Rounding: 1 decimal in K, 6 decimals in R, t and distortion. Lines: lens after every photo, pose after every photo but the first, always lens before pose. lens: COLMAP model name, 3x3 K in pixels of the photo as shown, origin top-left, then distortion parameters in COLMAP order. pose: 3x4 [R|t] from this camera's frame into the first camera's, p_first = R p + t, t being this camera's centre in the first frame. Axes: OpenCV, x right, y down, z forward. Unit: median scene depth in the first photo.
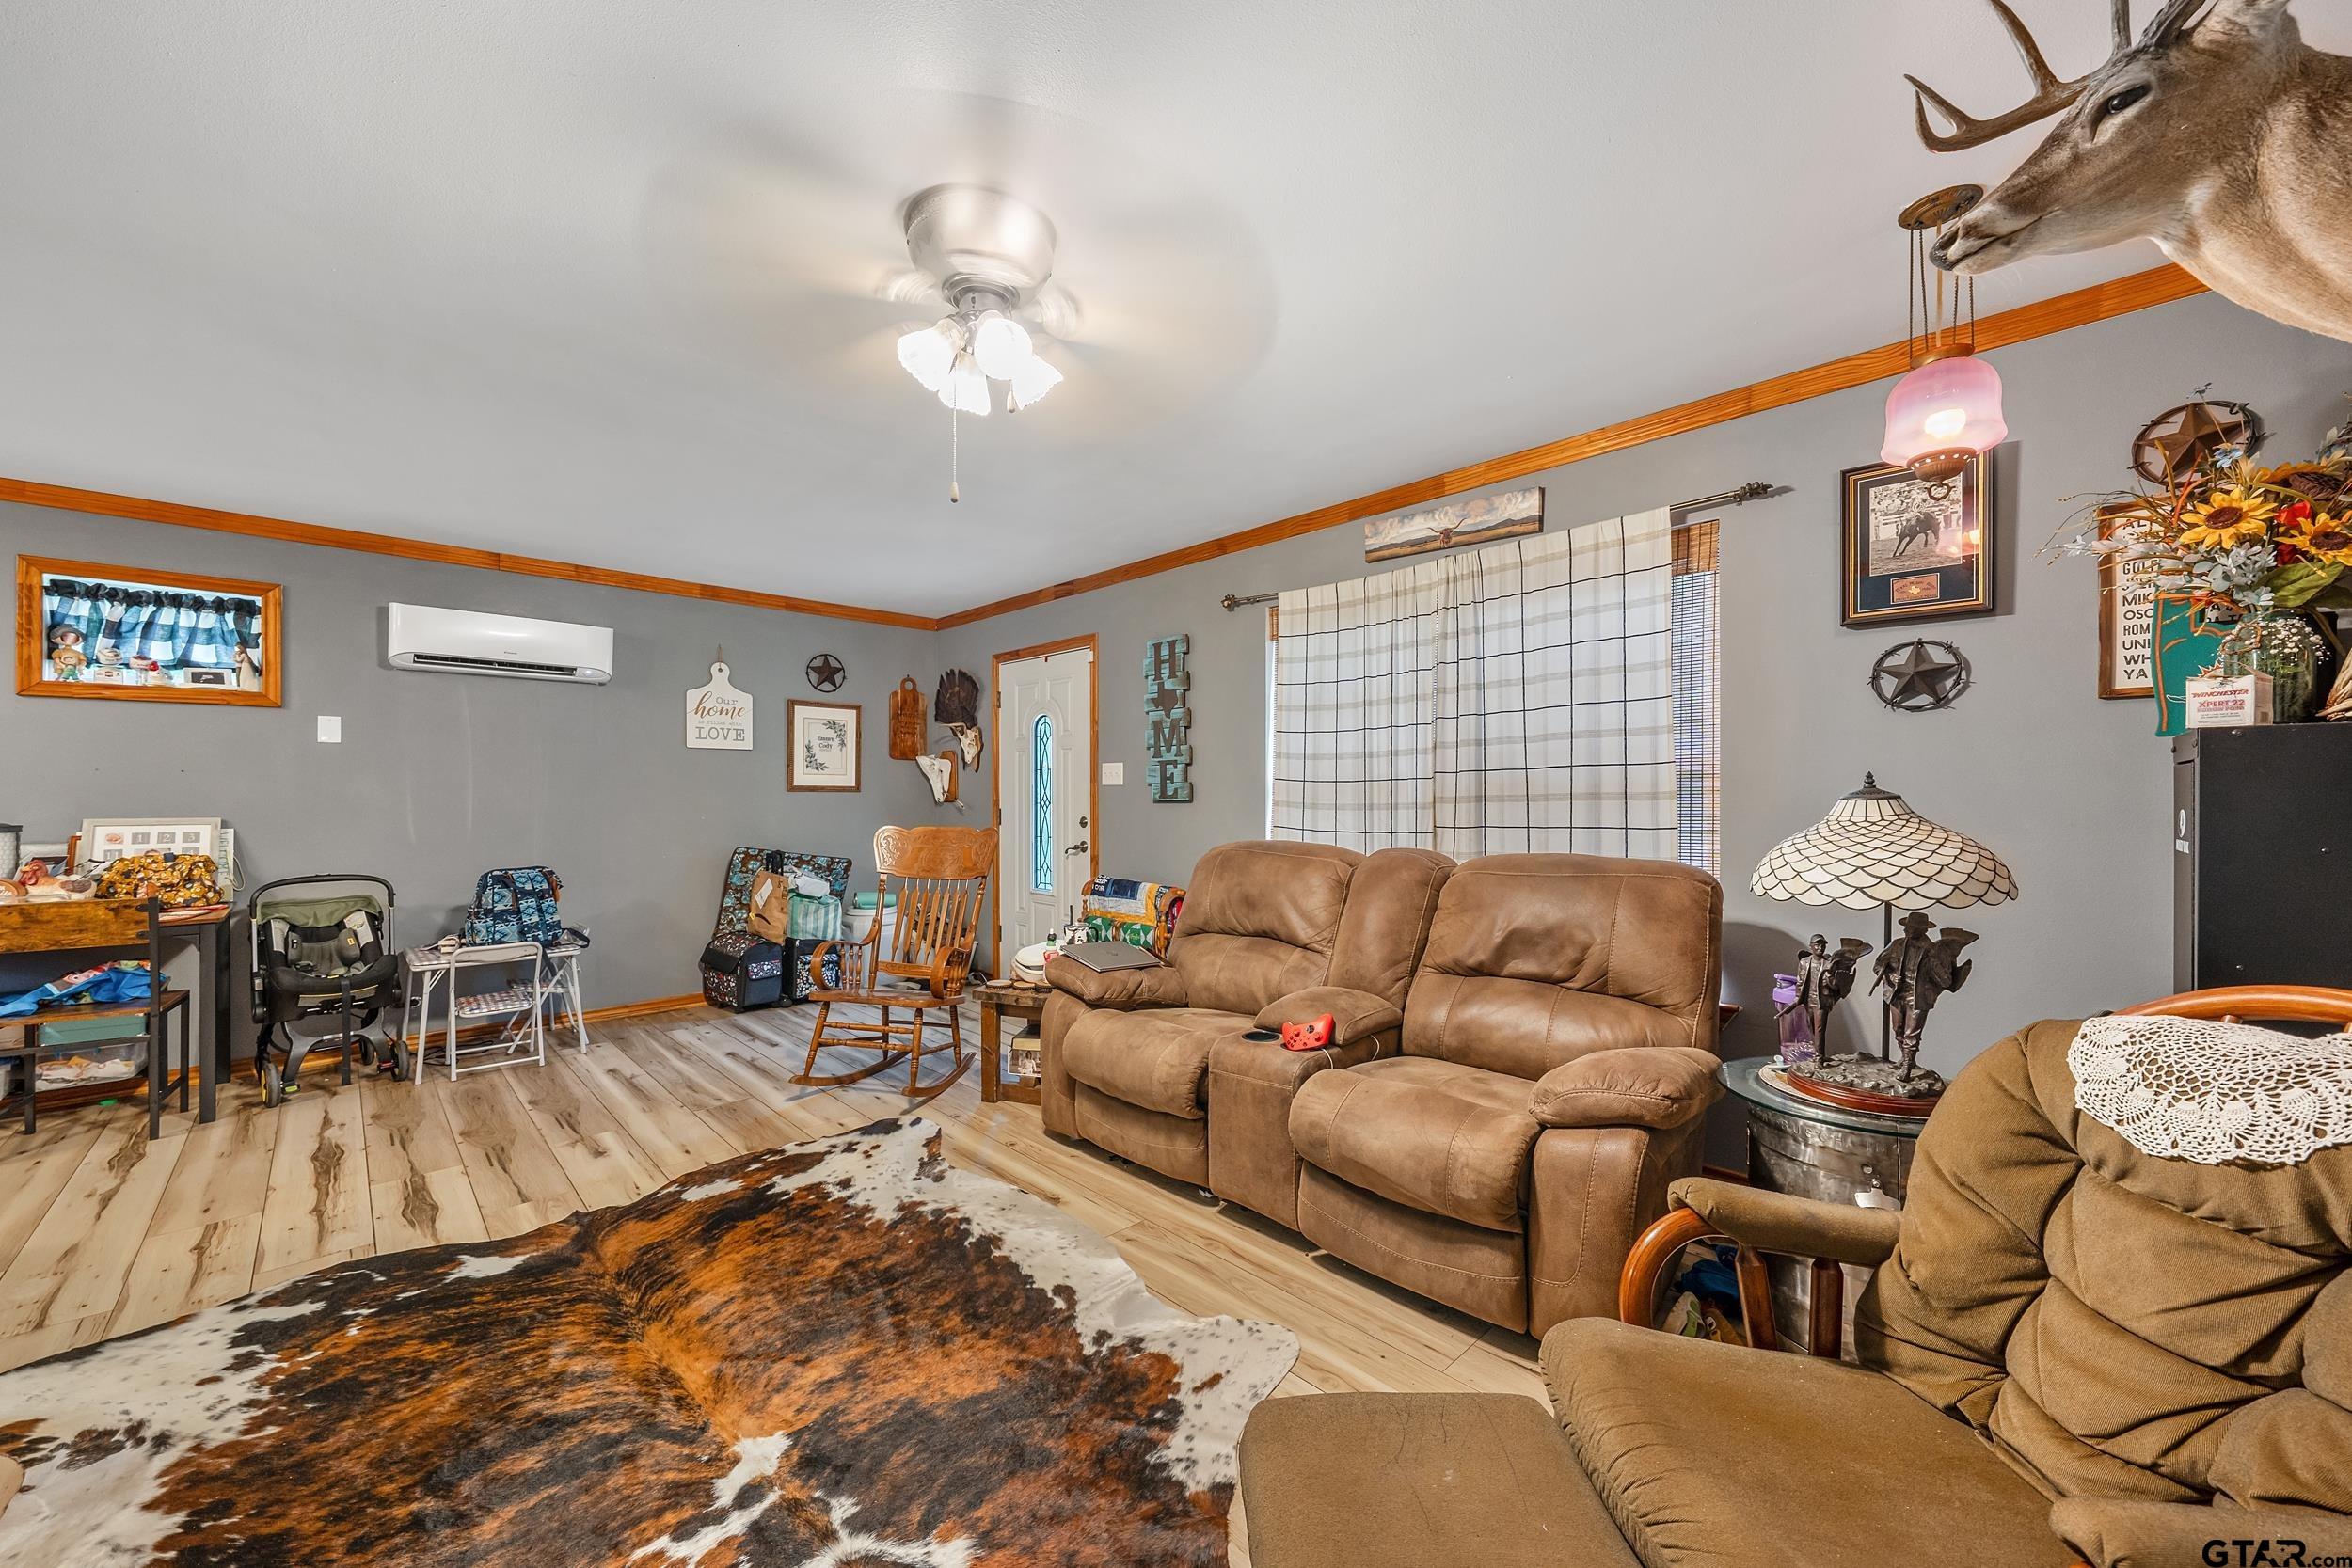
lens RADIAL K [[871.7, 0, 1163.4], [0, 871.7, 791.2], [0, 0, 1]] dist [-0.009591, -0.000067]
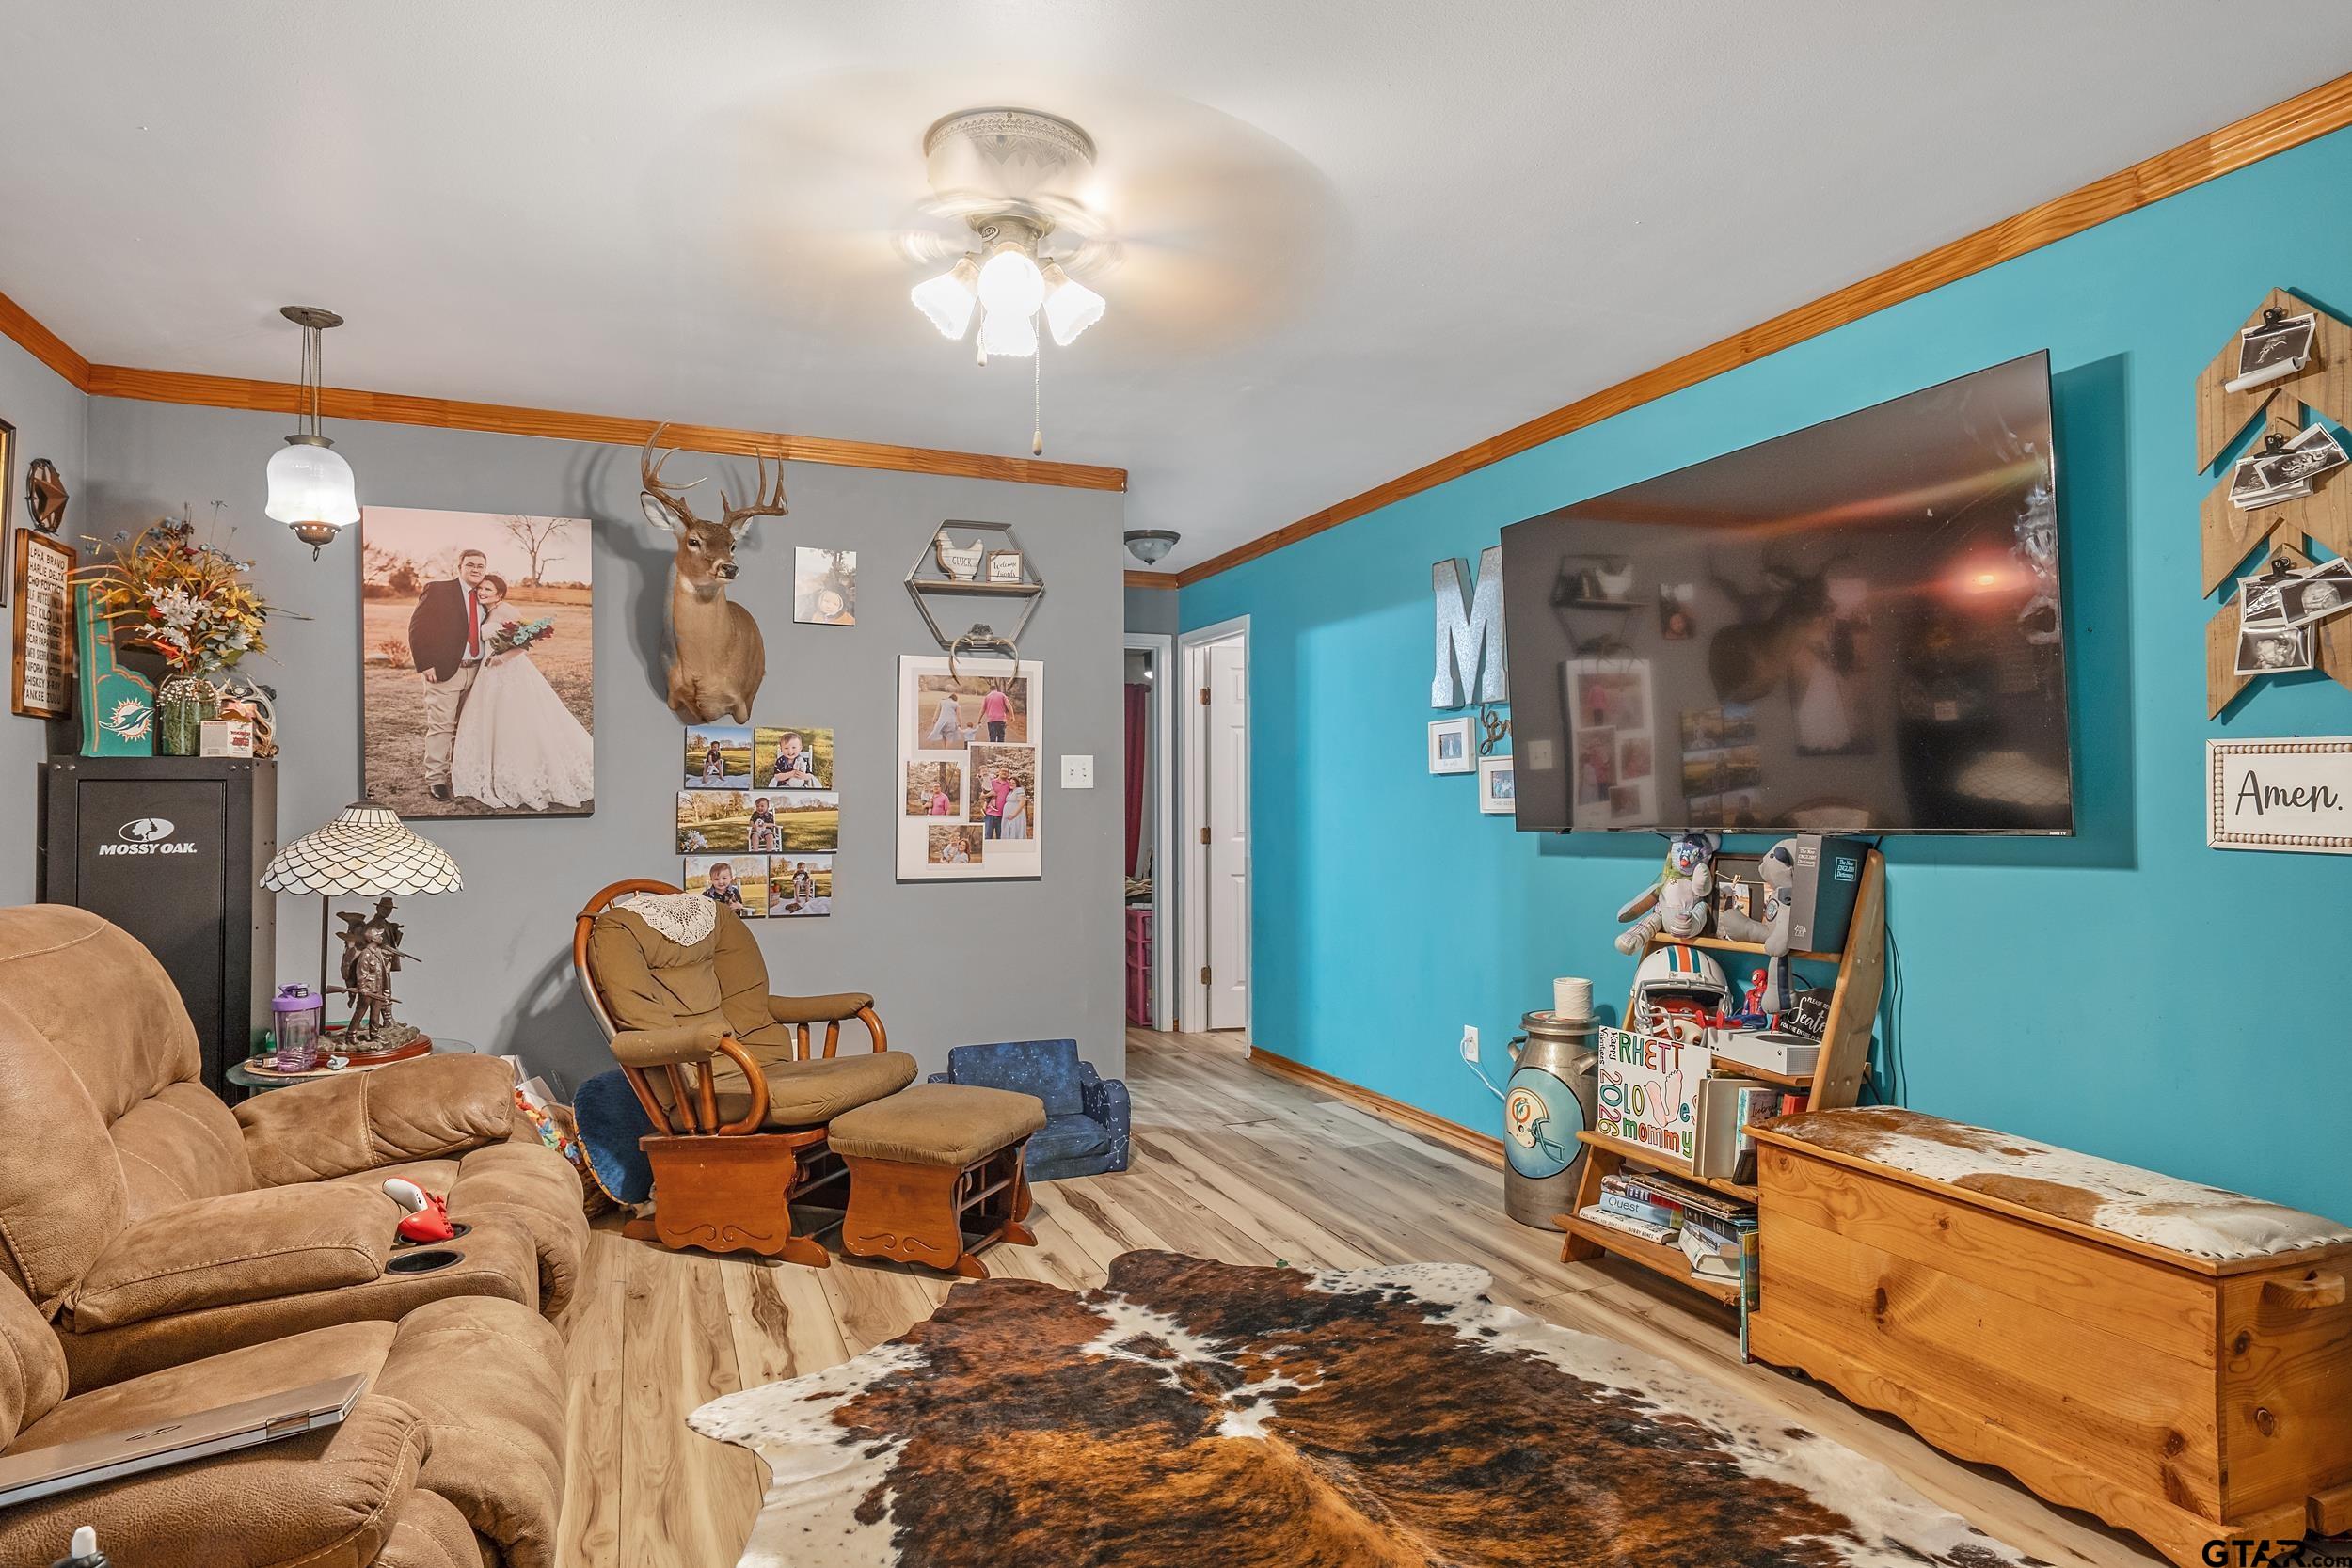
lens RADIAL K [[1289.0, 0, 1180.3], [0, 1289.0, 779.2], [0, 0, 1]] dist [0.004715, -0.000585]
pose [[-0.936405, 0.010281, 0.350771, -0.610303], [0.003818, 0.999810, -0.019112, 0.003534], [-0.350901, -0.016557, -0.936266, 1.606058]]
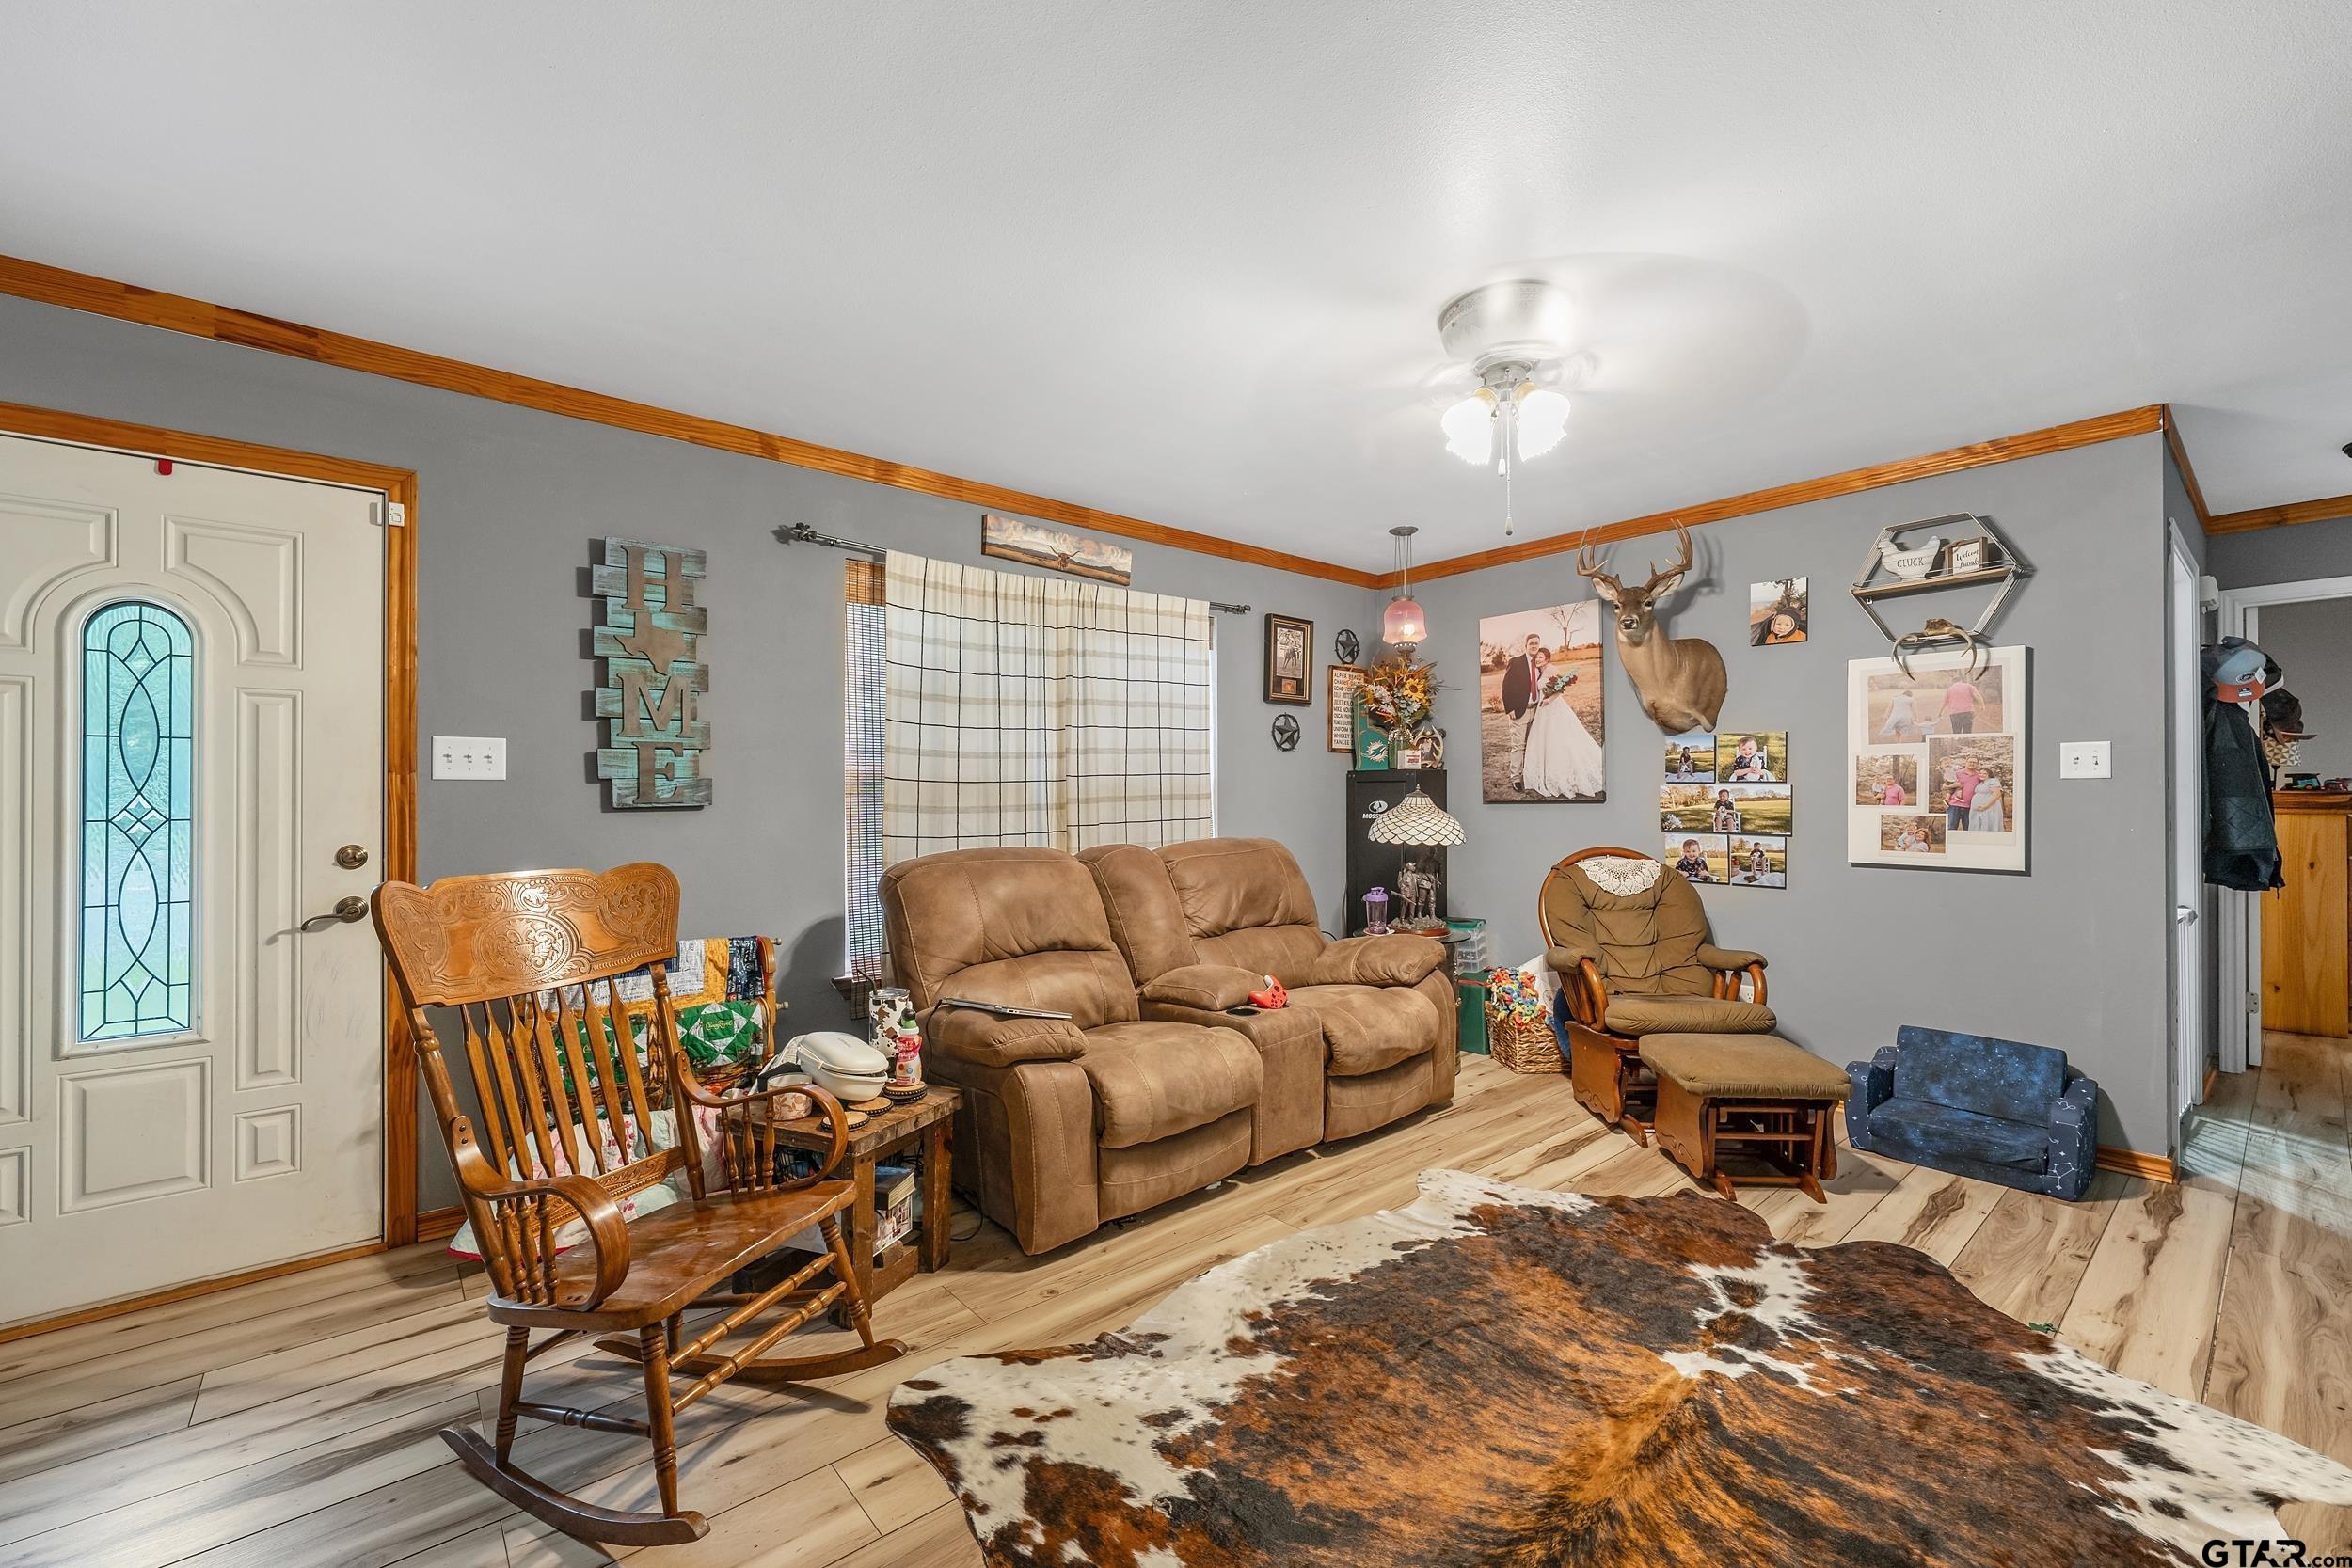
lens RADIAL K [[963.9, 0, 1179.9], [0, 963.9, 790.5], [0, 0, 1]] dist [-0.002546, 0.000313]
pose [[0.056255, 0.005218, 0.998403, -1.145465], [-0.000544, 0.999986, -0.005196, 0.003763], [-0.998416, -0.000251, 0.056257, 1.027295]]
